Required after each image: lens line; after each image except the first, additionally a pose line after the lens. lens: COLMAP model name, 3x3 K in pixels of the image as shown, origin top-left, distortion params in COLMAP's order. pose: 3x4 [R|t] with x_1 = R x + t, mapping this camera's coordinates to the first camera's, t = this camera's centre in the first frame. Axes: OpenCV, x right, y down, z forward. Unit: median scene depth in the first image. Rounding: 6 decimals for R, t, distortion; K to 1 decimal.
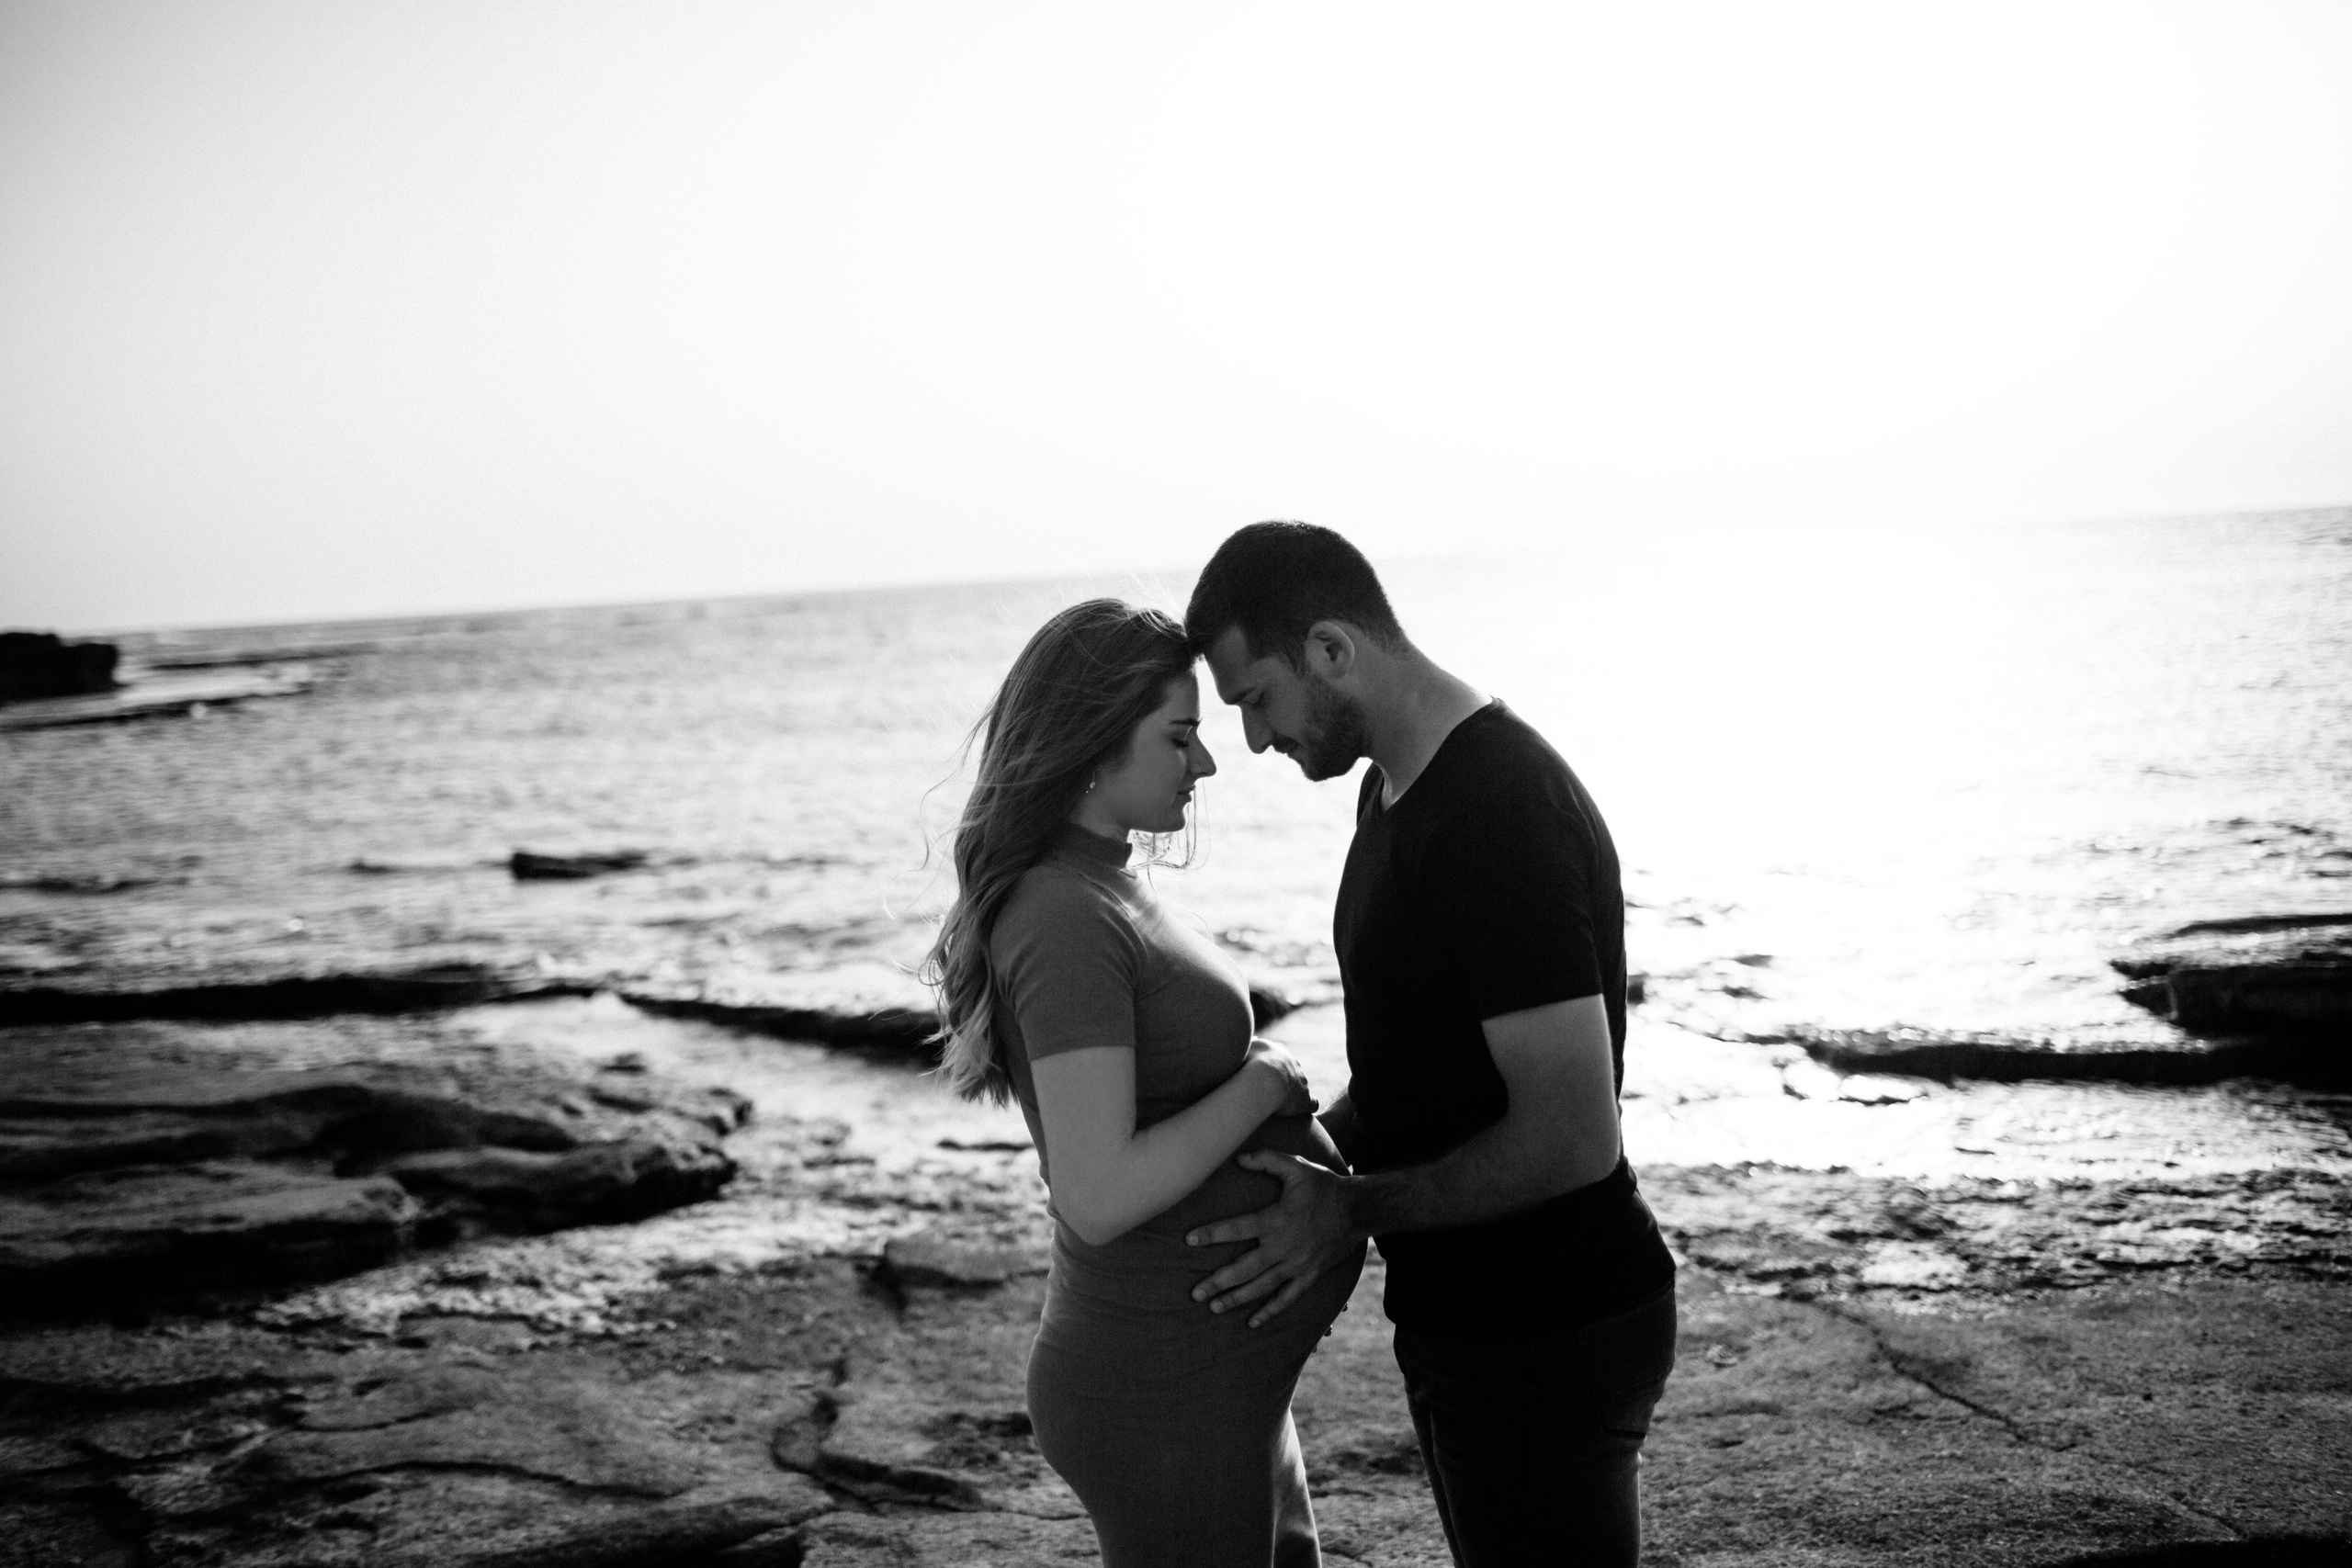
lens RADIAL K [[2265.8, 0, 1176.0], [0, 2265.8, 784.0], [0, 0, 1]] dist [-0.100106, 0.131059]
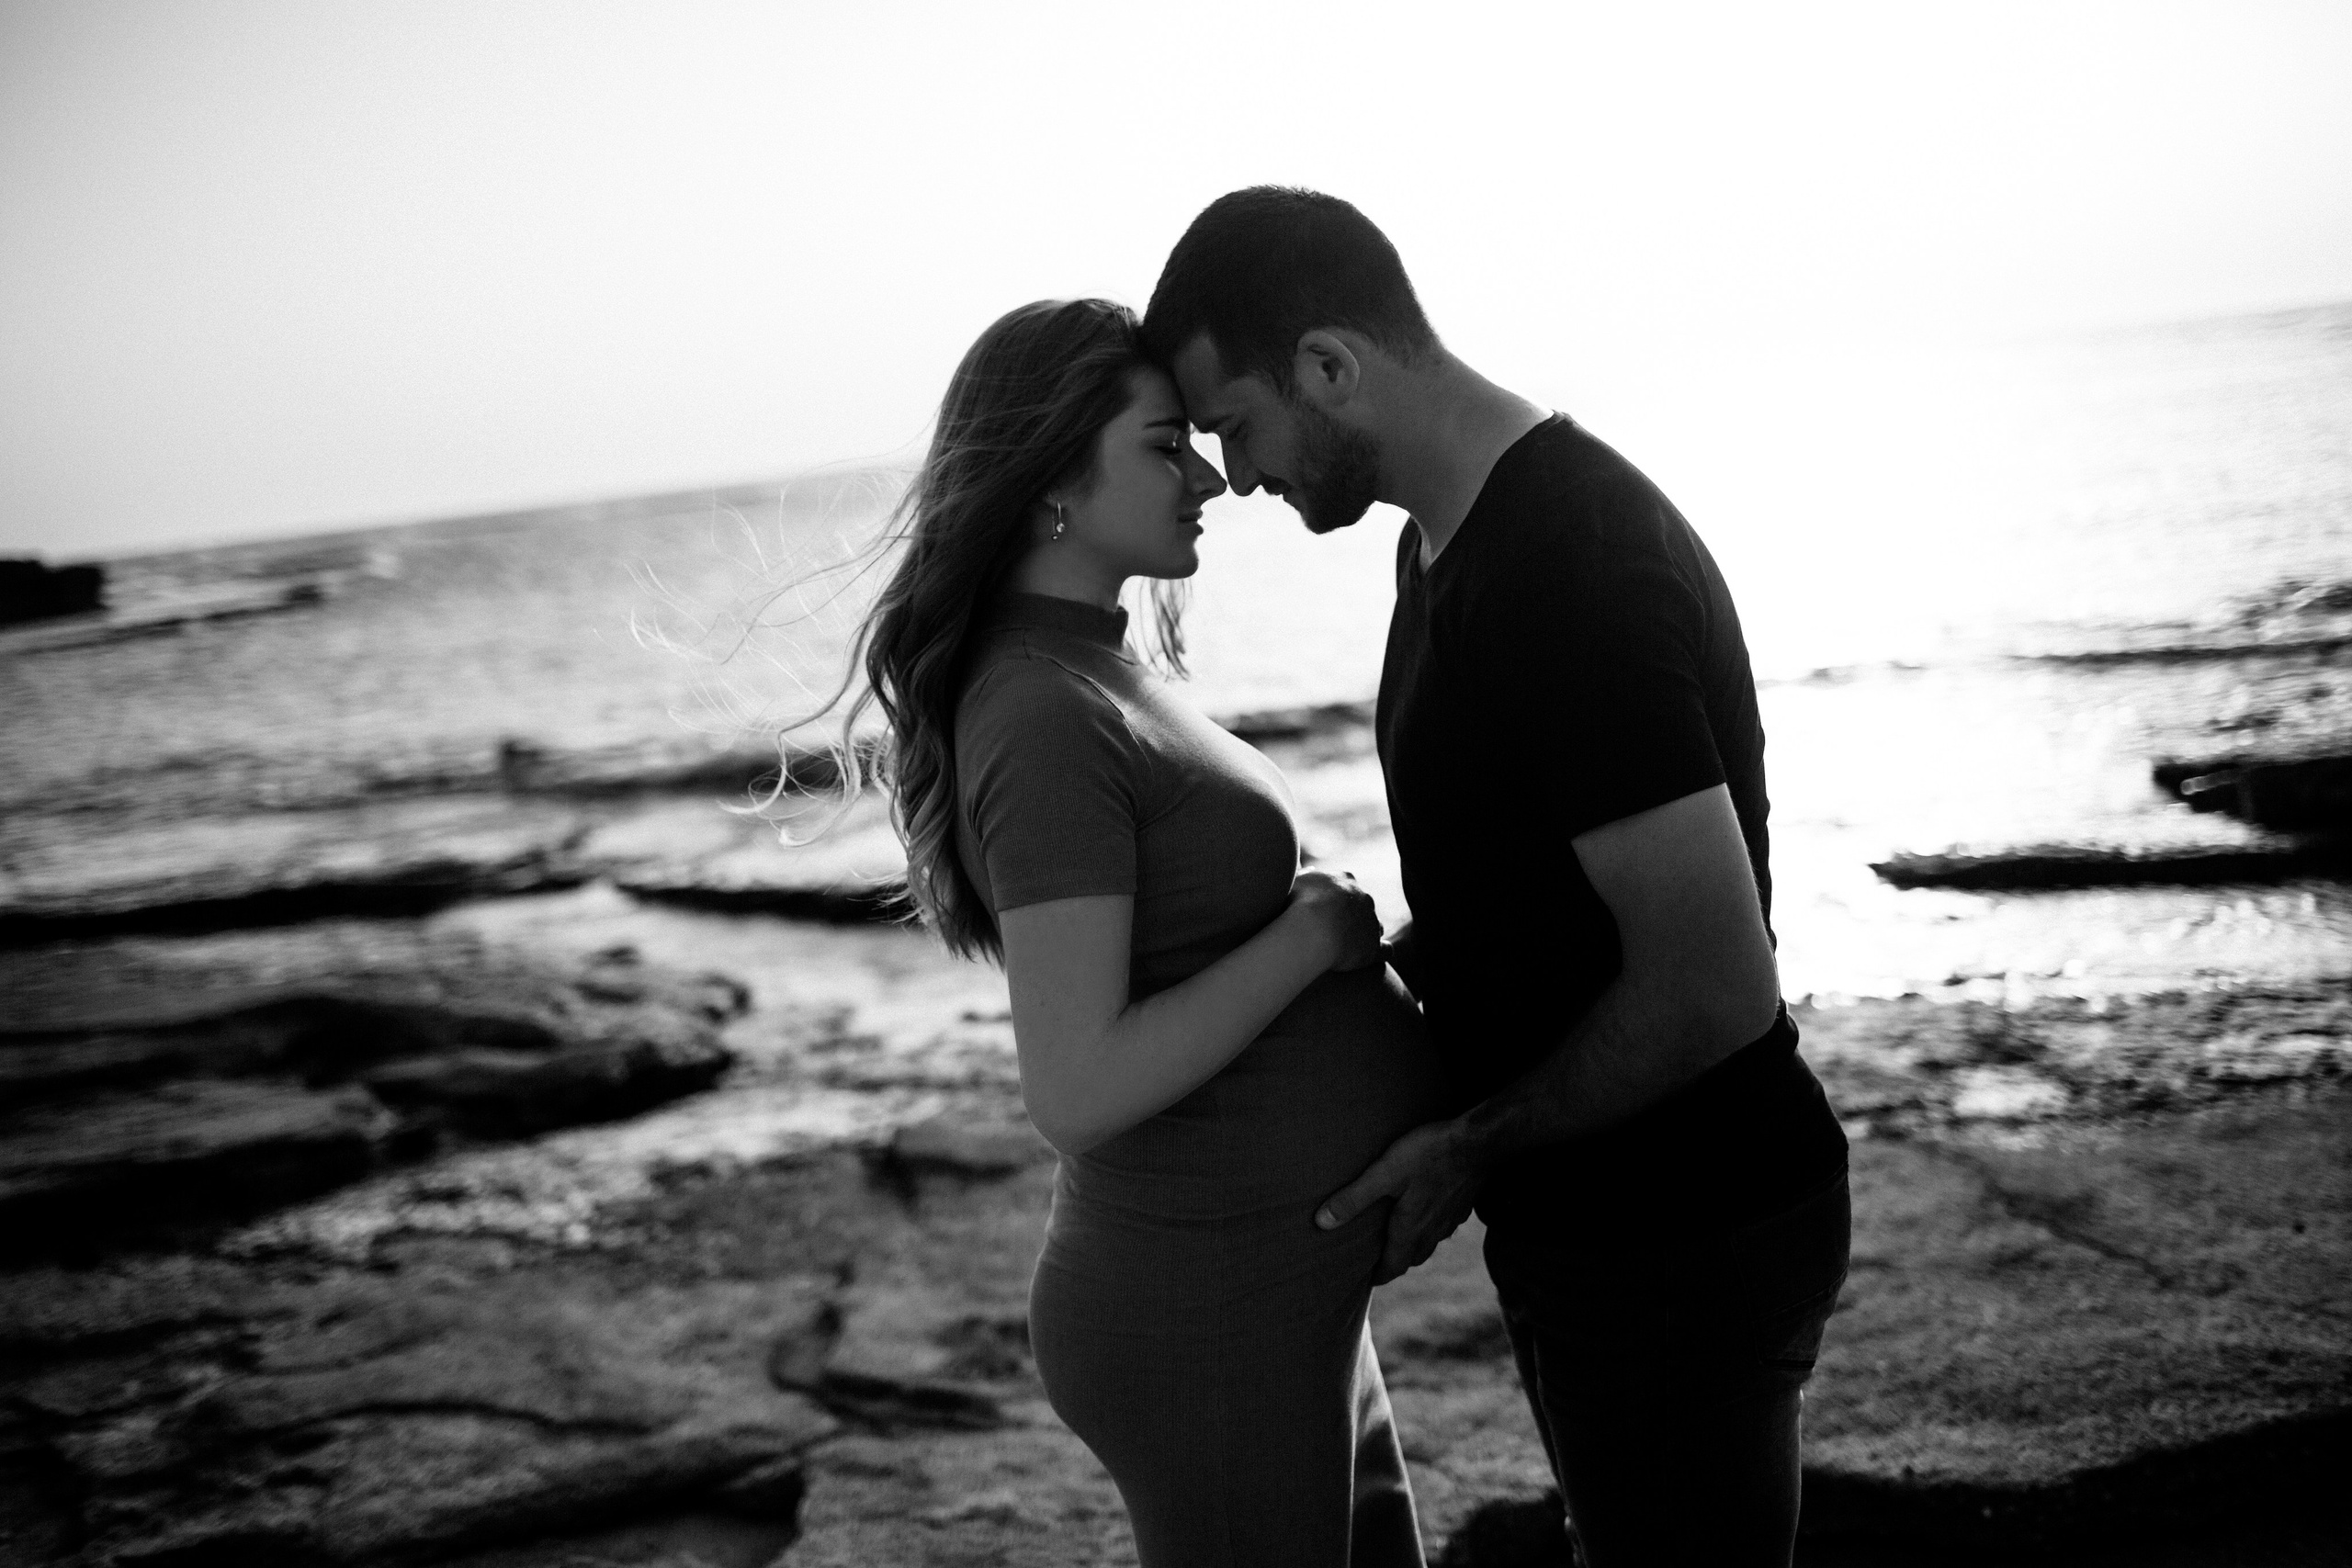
lens RADIAL K [[2265.8, 0, 1176.0], [0, 2265.8, 784.0], [0, 0, 1]] dist [-0.100106, 0.131059]
pose [[0.998419, -0.055941, -0.005507, 0.000523], [0.056172, 0.996607, 0.060153, 0.016124], [0.002123, -0.060367, 0.998174, 0.103897]]
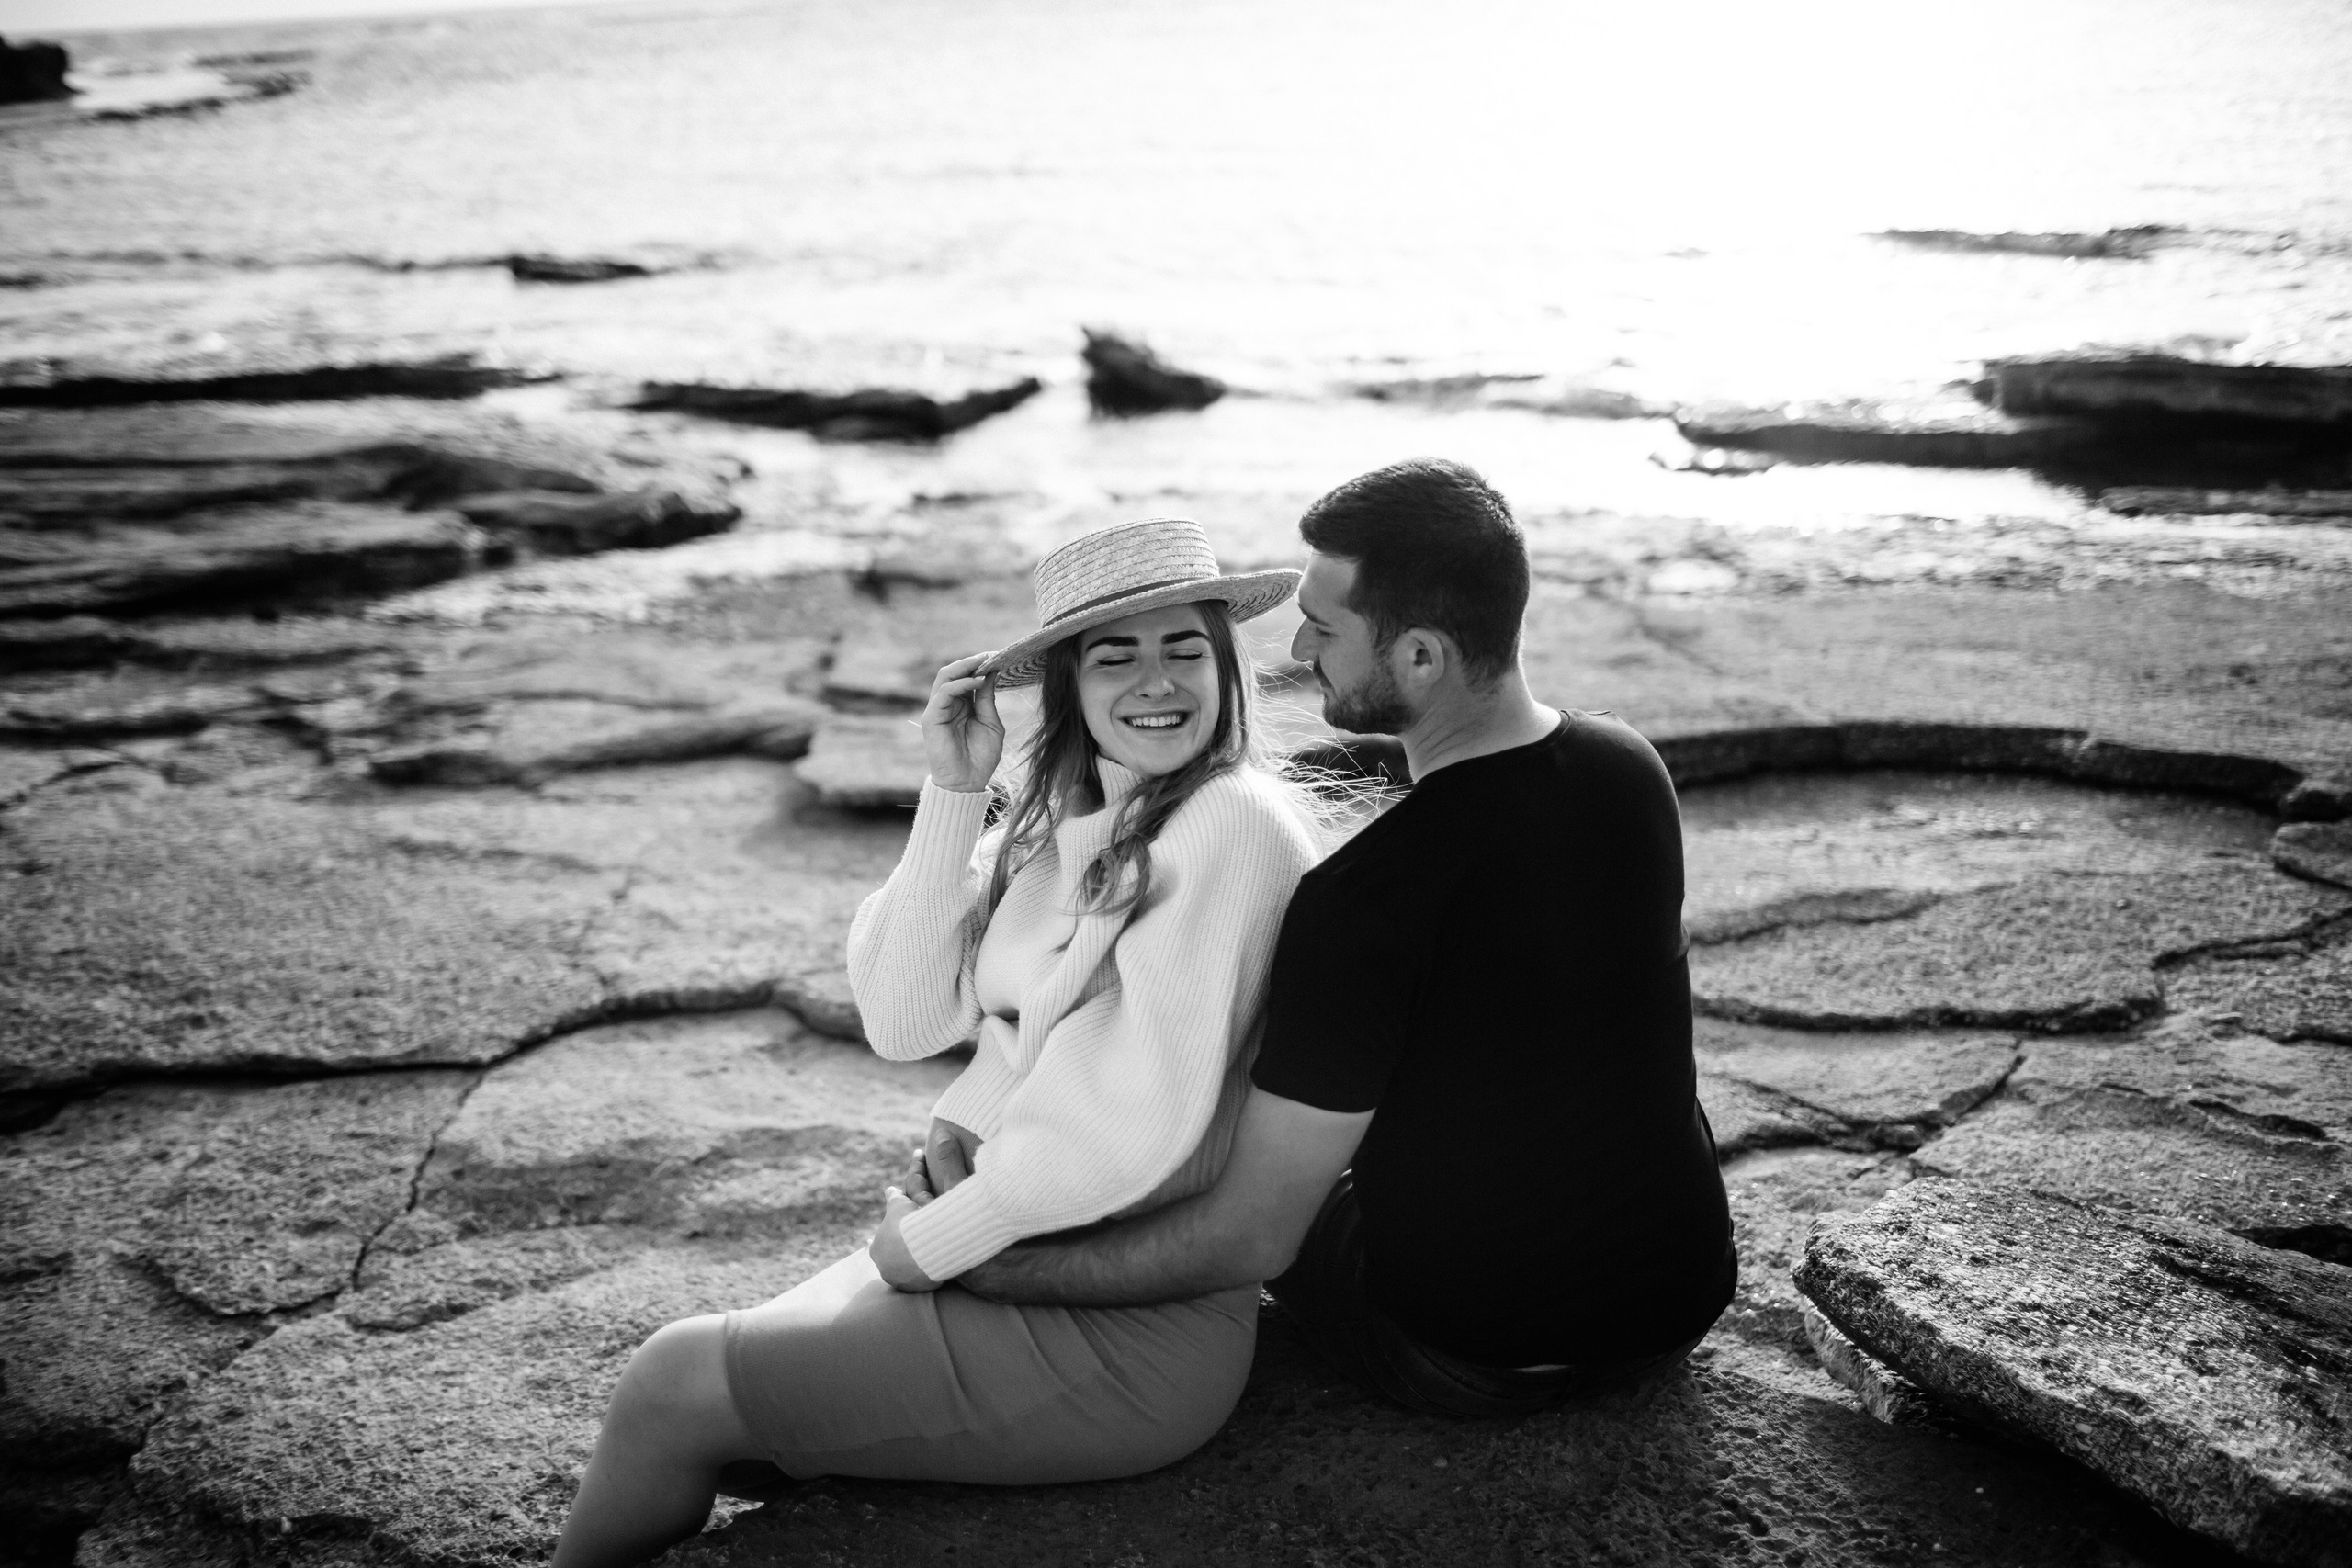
lens RADIAL K [[2265.8, 0, 1176.0], [0, 2265.8, 784.0], [0, 0, 1]] dist [-0.100106, 0.131059]
pose [[0.999940, 0.006130, 0.009112, 0.034081], [-0.008220, 0.967981, 0.250889, 0.015908], [-0.007282, -0.250949, 0.967973, -0.278617]]
